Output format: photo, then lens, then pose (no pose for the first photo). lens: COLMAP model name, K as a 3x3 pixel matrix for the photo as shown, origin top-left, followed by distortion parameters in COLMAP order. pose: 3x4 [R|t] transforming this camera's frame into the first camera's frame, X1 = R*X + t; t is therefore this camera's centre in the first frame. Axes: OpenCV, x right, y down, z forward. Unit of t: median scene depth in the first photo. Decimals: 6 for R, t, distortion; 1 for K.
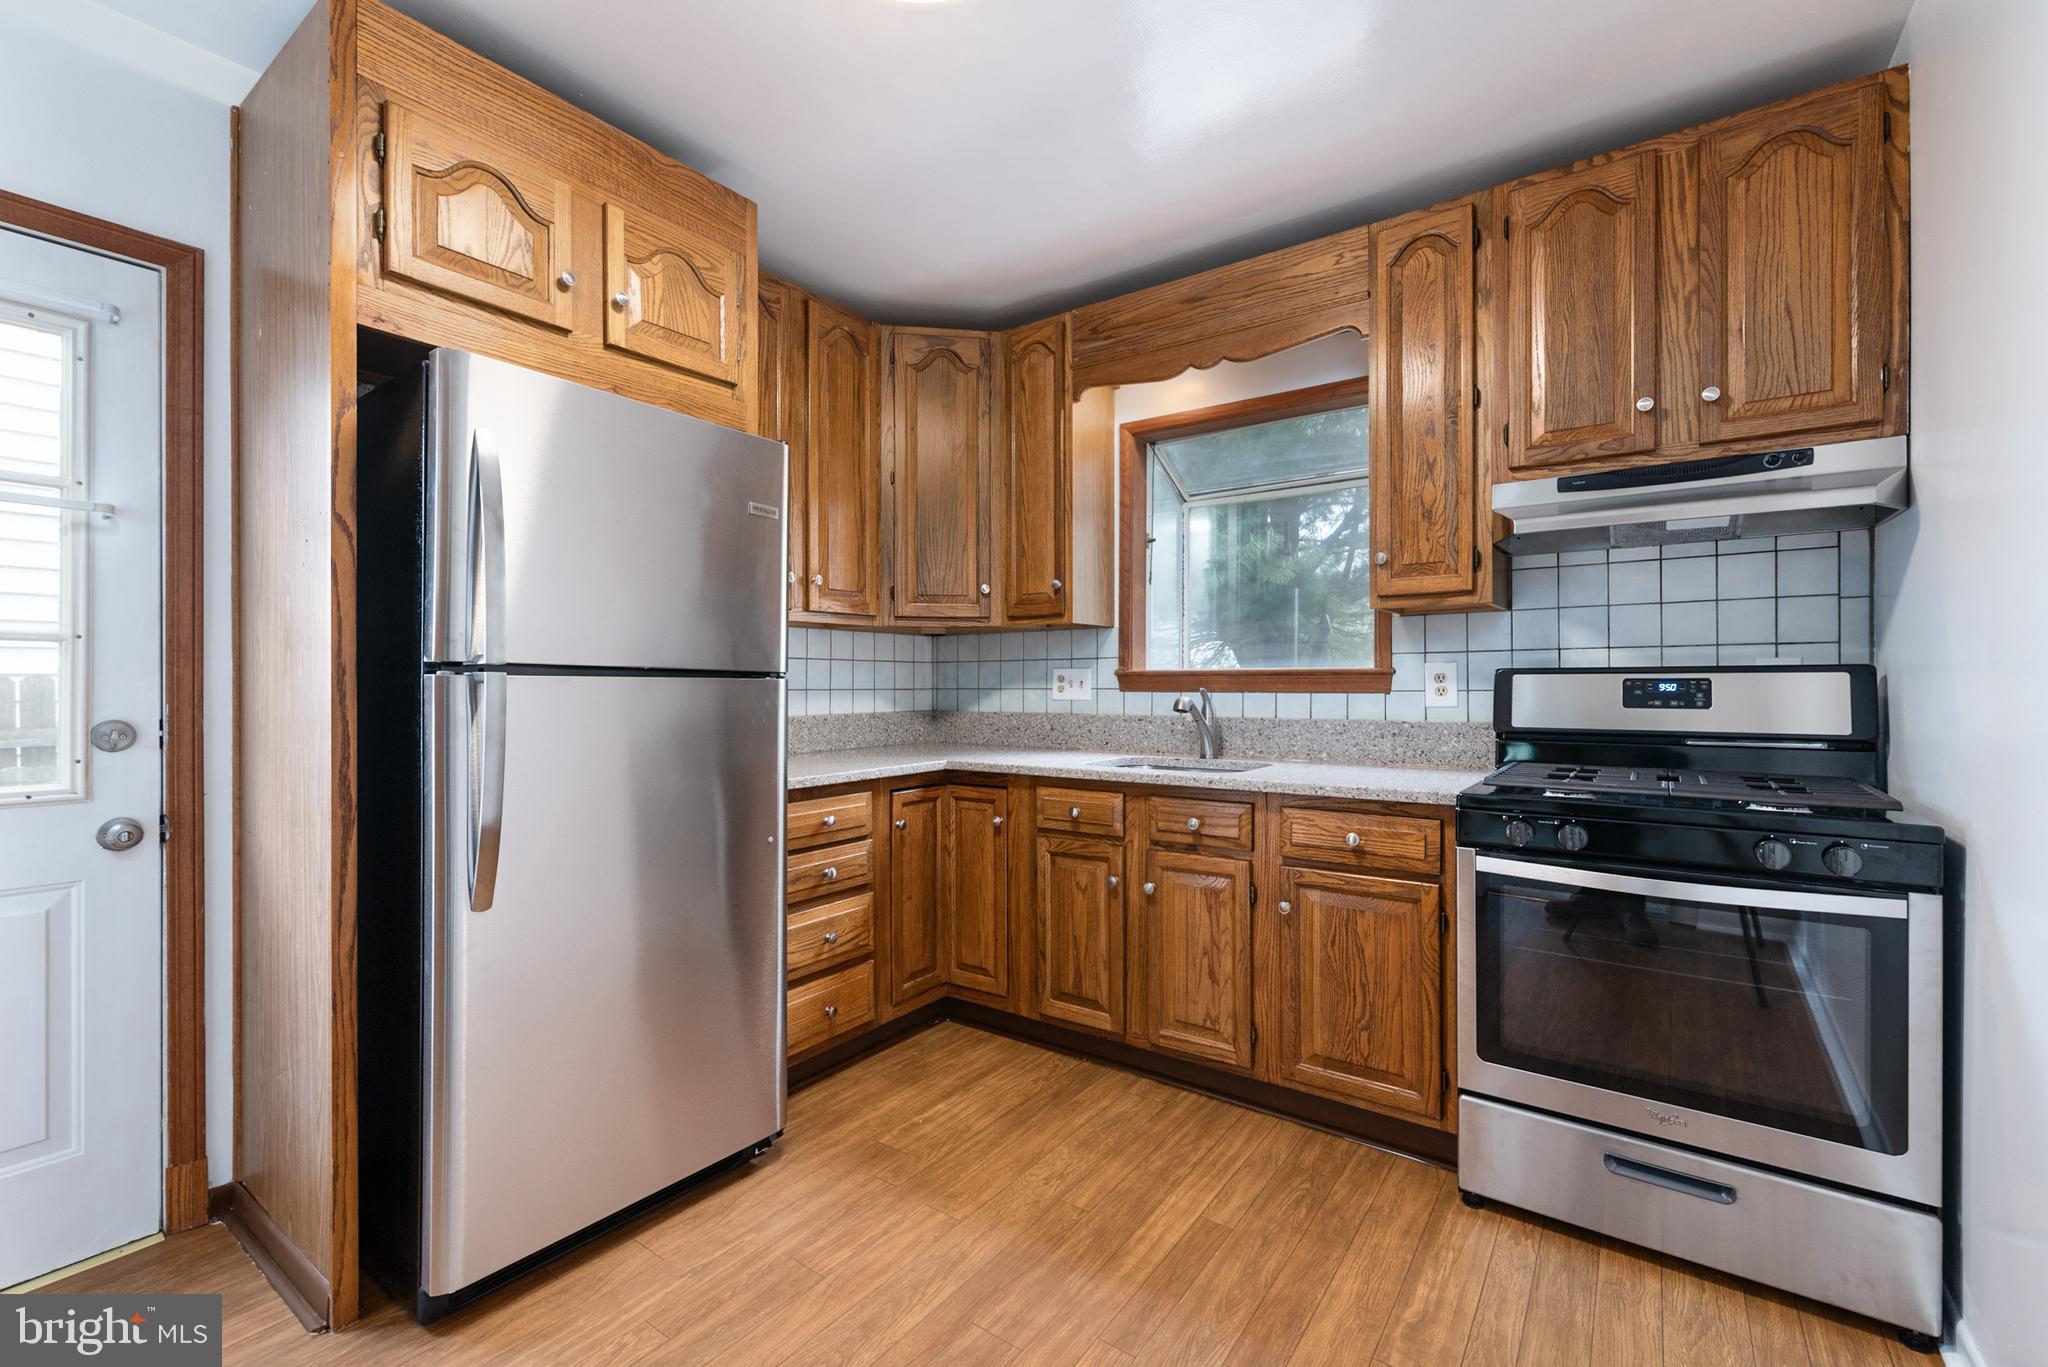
lens RADIAL K [[895.4, 0, 1021.3], [0, 895.4, 681.1], [0, 0, 1]] dist [0.003546, -0.001470]
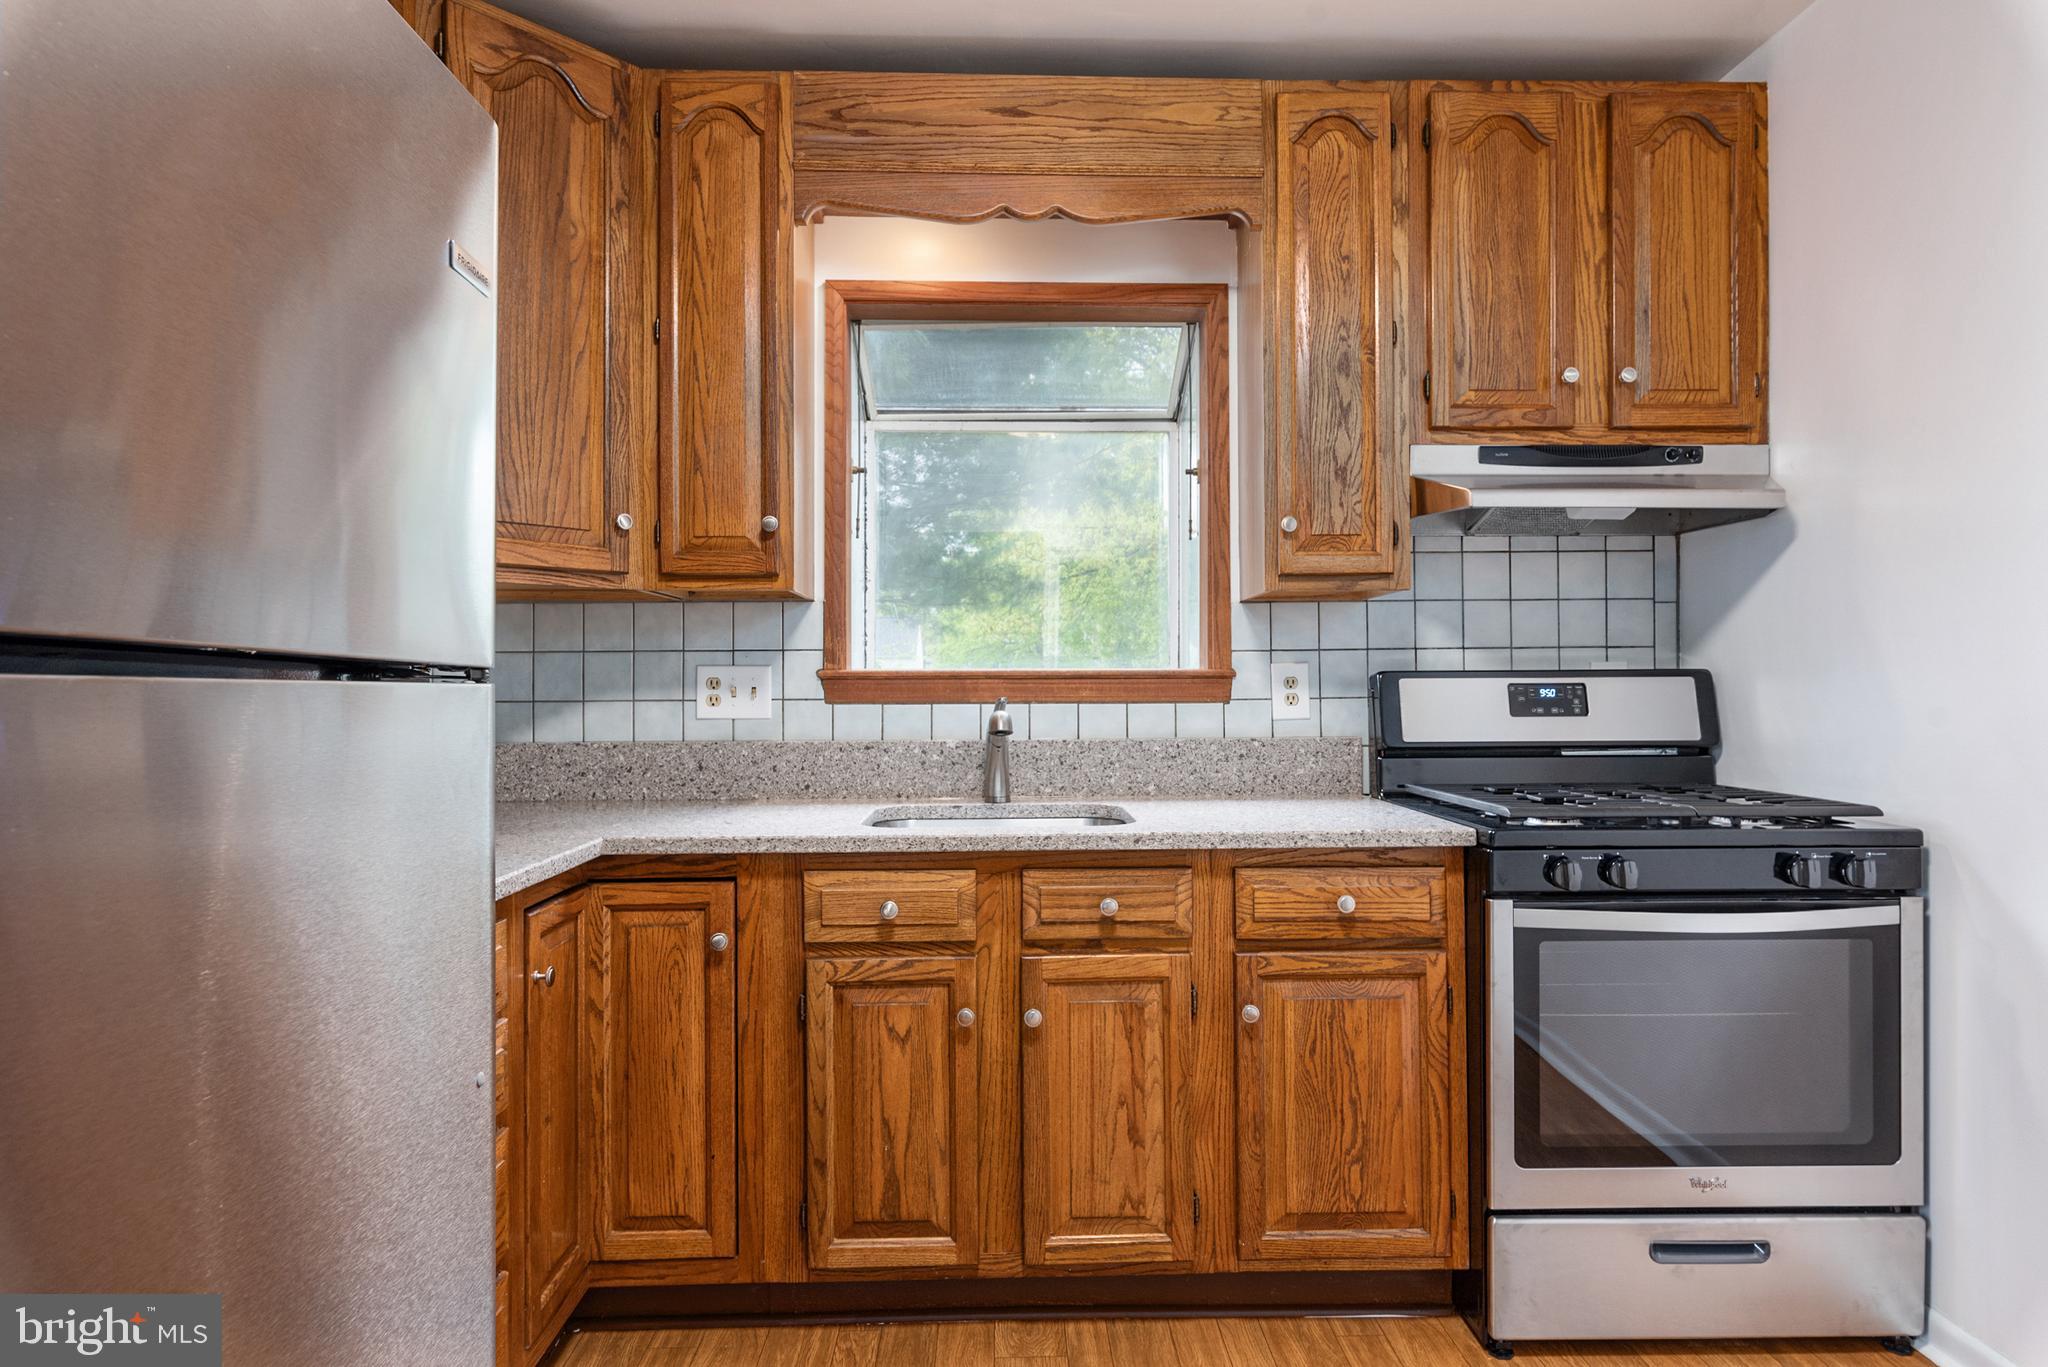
lens RADIAL K [[1126.3, 0, 1029.9], [0, 1126.3, 674.9], [0, 0, 1]] dist [0.005785, -0.000892]
pose [[0.786923, 0.004627, 0.617034, -0.358803], [0.001577, 0.999954, -0.009510, -0.001239], [-0.617050, 0.008457, 0.786879, 0.391796]]
